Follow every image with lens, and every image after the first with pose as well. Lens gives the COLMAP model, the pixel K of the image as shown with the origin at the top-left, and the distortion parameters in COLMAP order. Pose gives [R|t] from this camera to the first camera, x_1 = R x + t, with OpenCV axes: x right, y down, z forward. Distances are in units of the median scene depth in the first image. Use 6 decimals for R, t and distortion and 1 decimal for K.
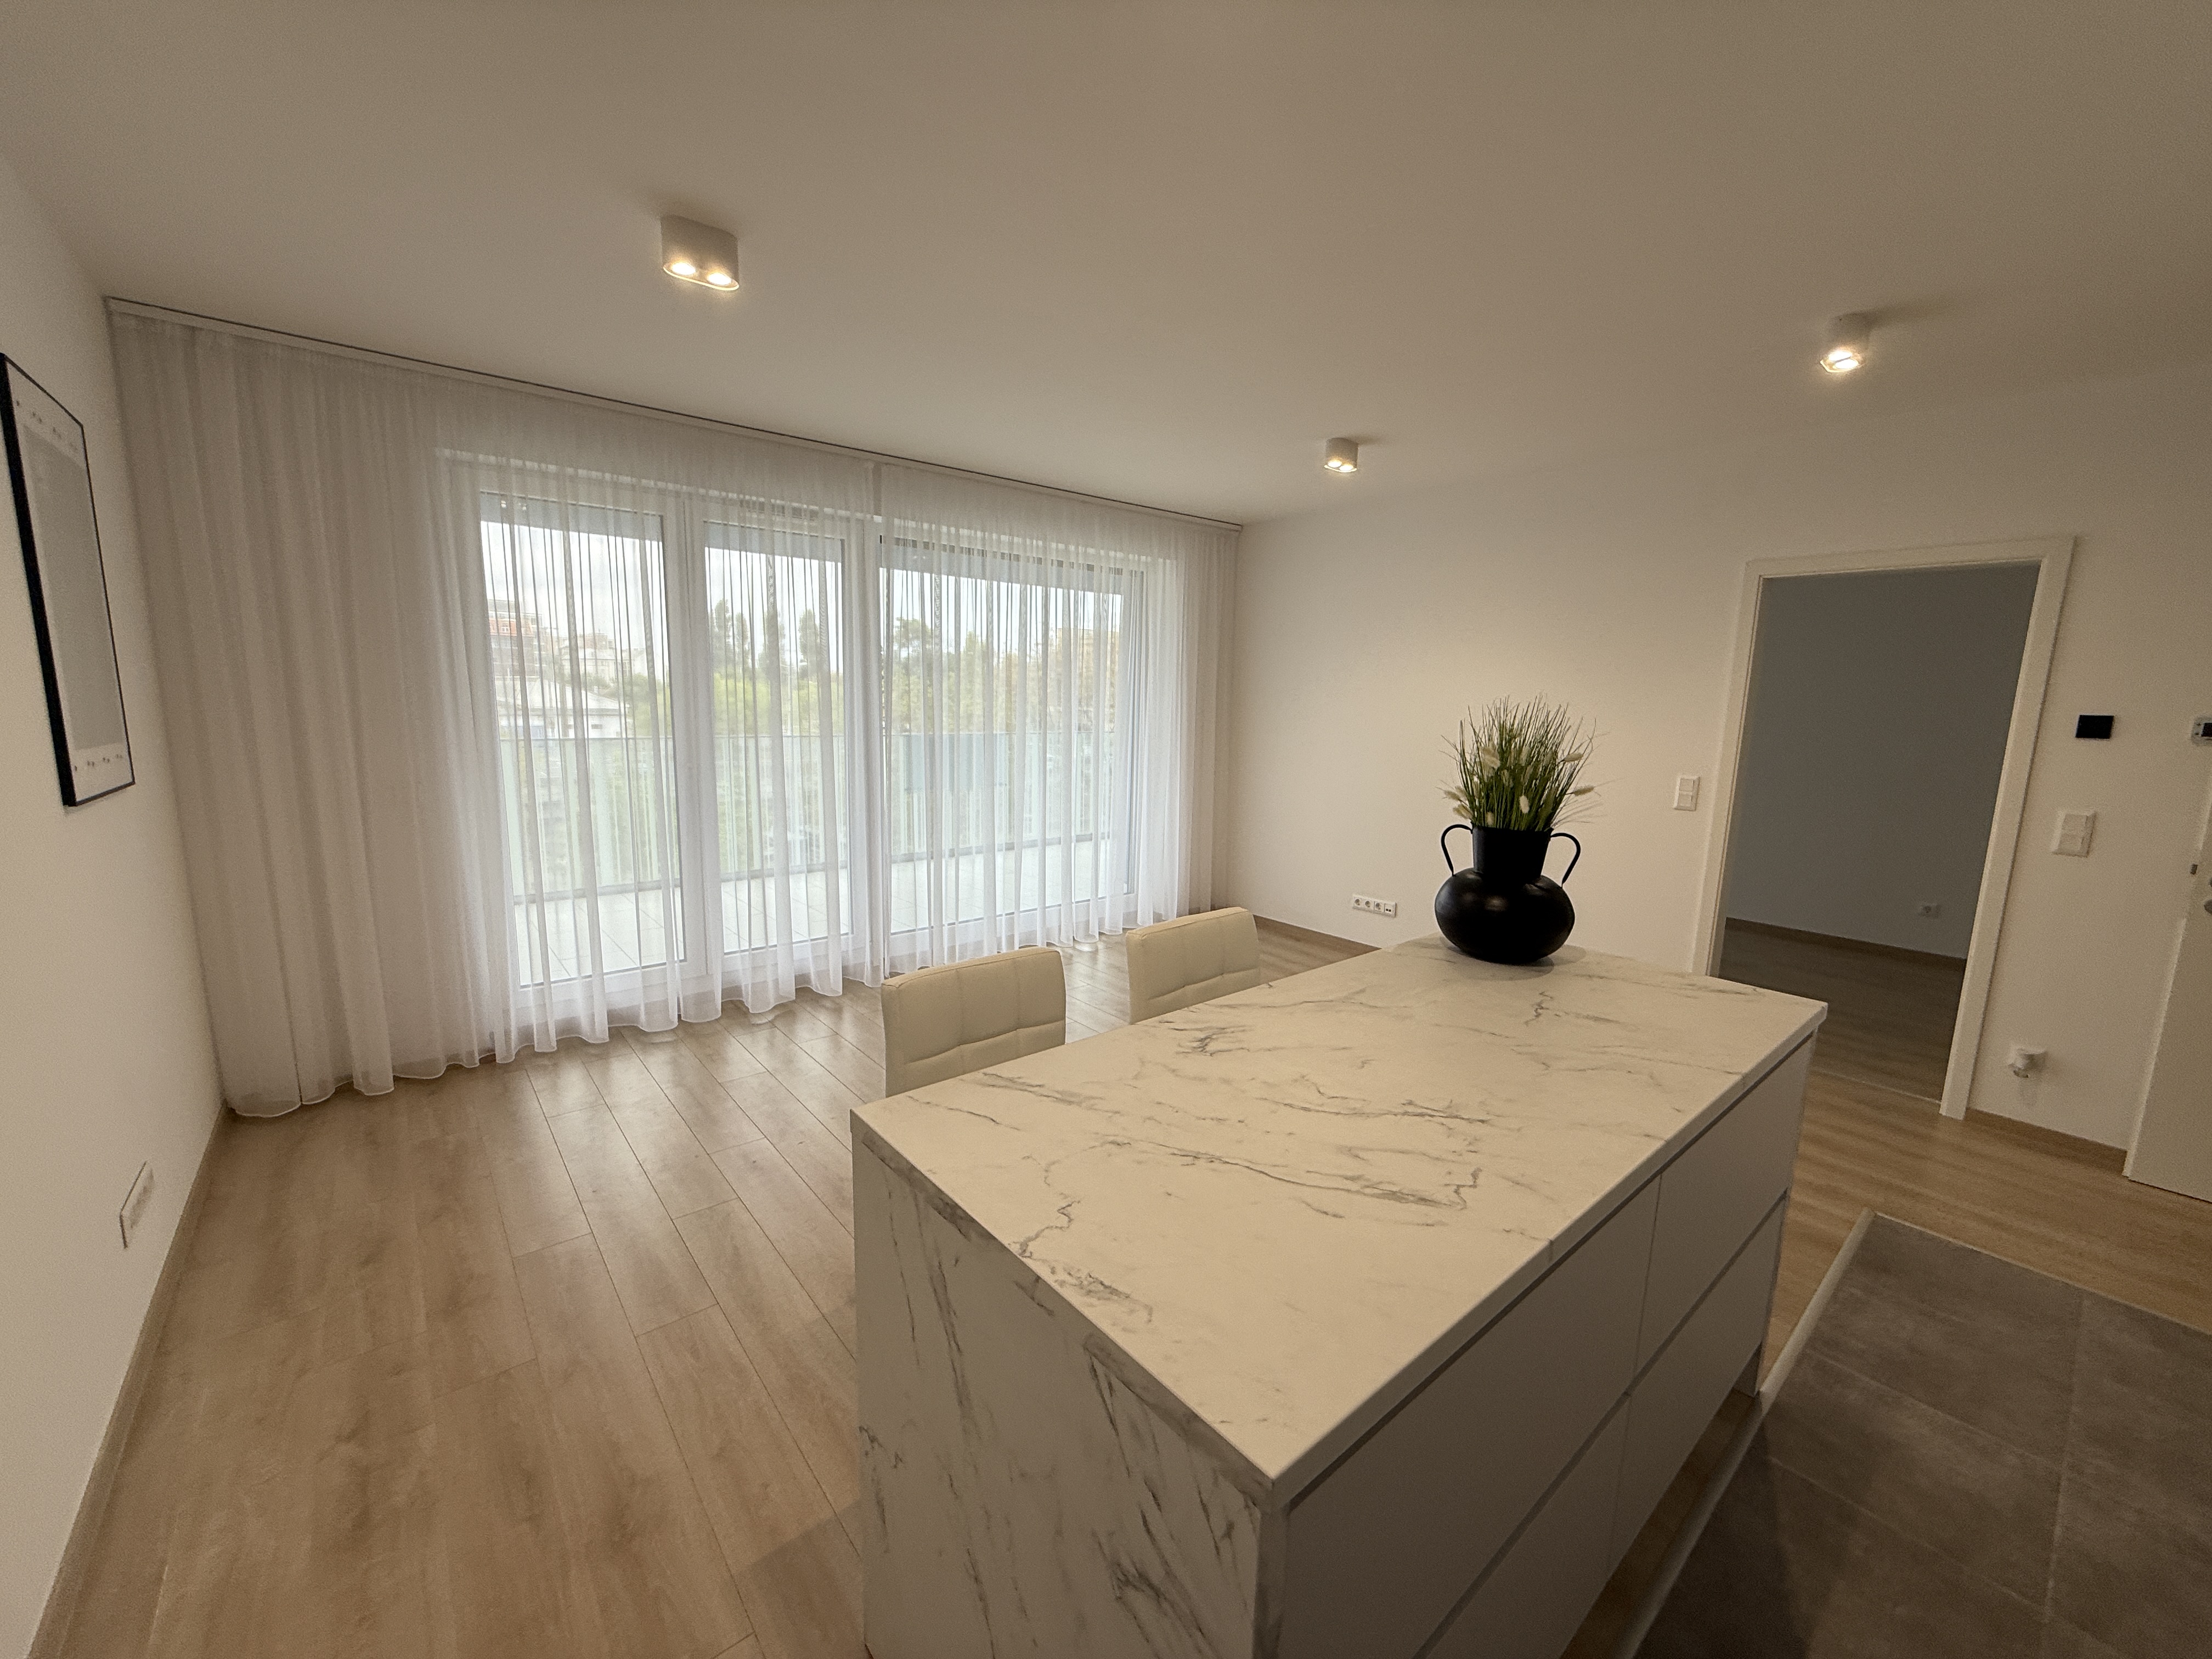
lens RADIAL K [[880.4, 0, 1099.8], [0, 880.4, 832.3], [0, 0, 1]] dist [-0.001802, 0.000297]
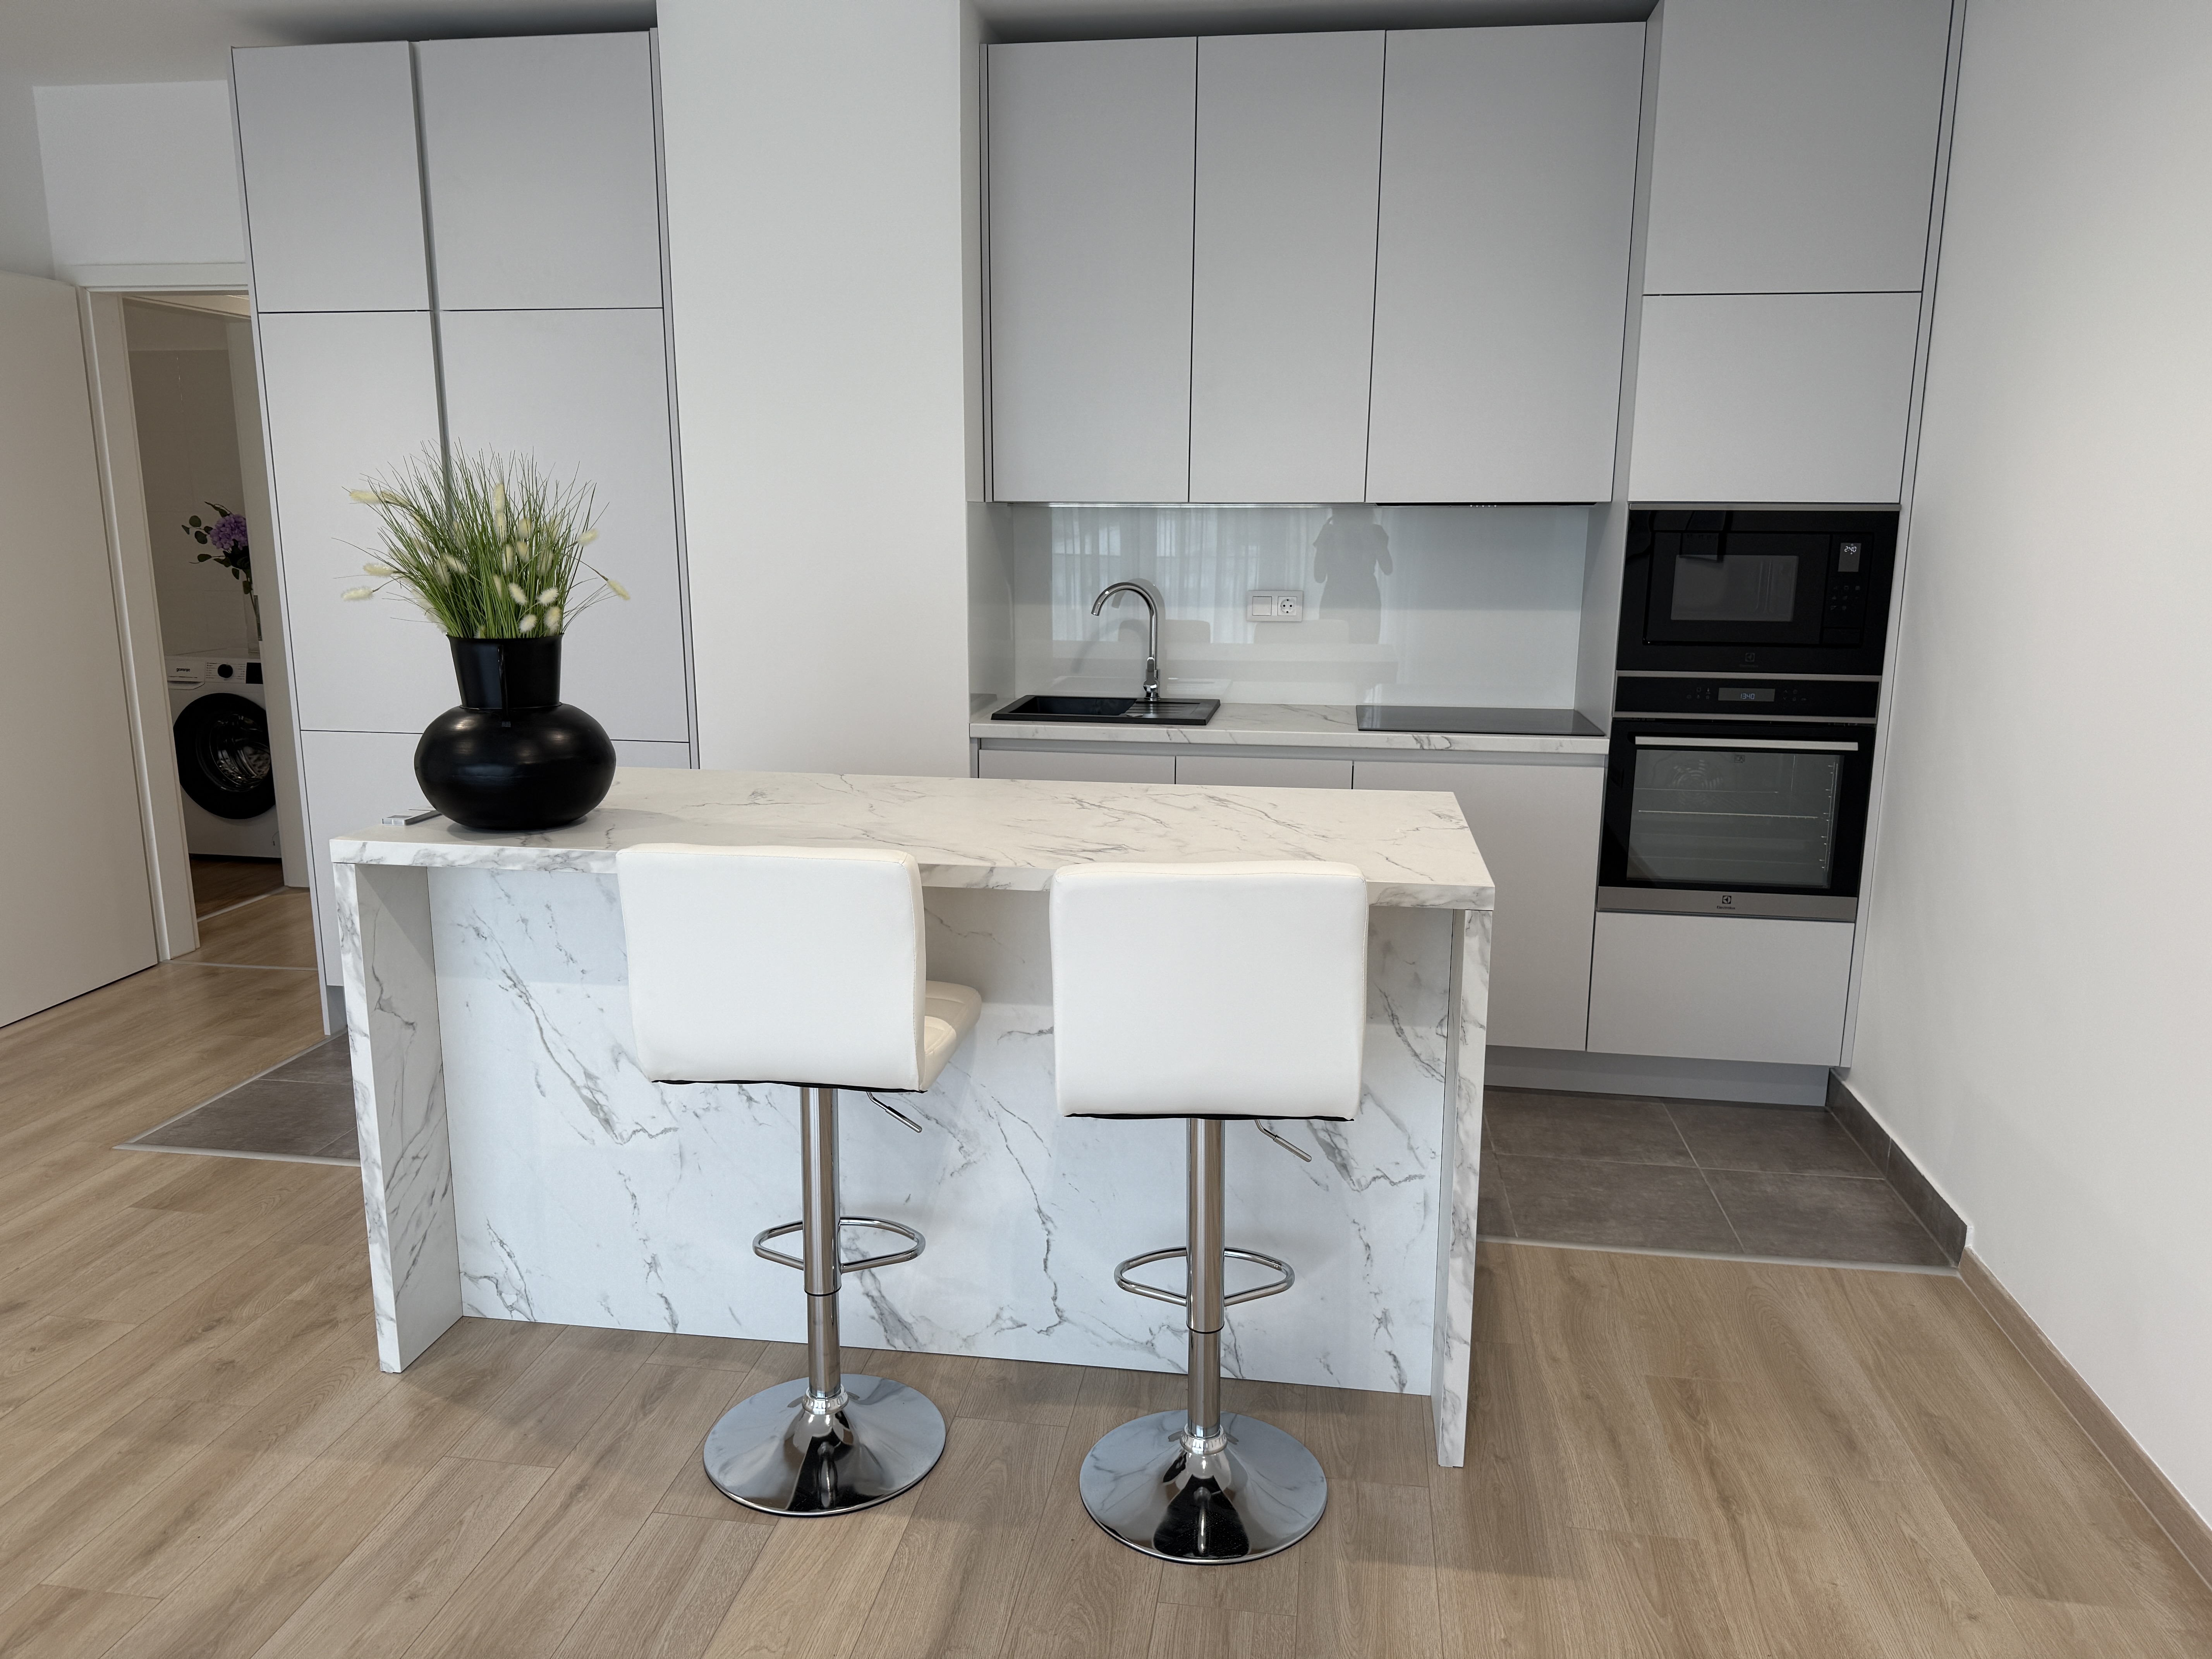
lens RADIAL K [[1519.3, 0, 1119.5], [0, 1519.3, 835.7], [0, 0, 1]] dist [0.074981, -0.094842]
pose [[-0.671332, -0.180068, 0.718950, -0.846988], [0.095126, 0.941080, 0.324528, -0.231596], [-0.735026, 0.286258, -0.614649, 1.628877]]
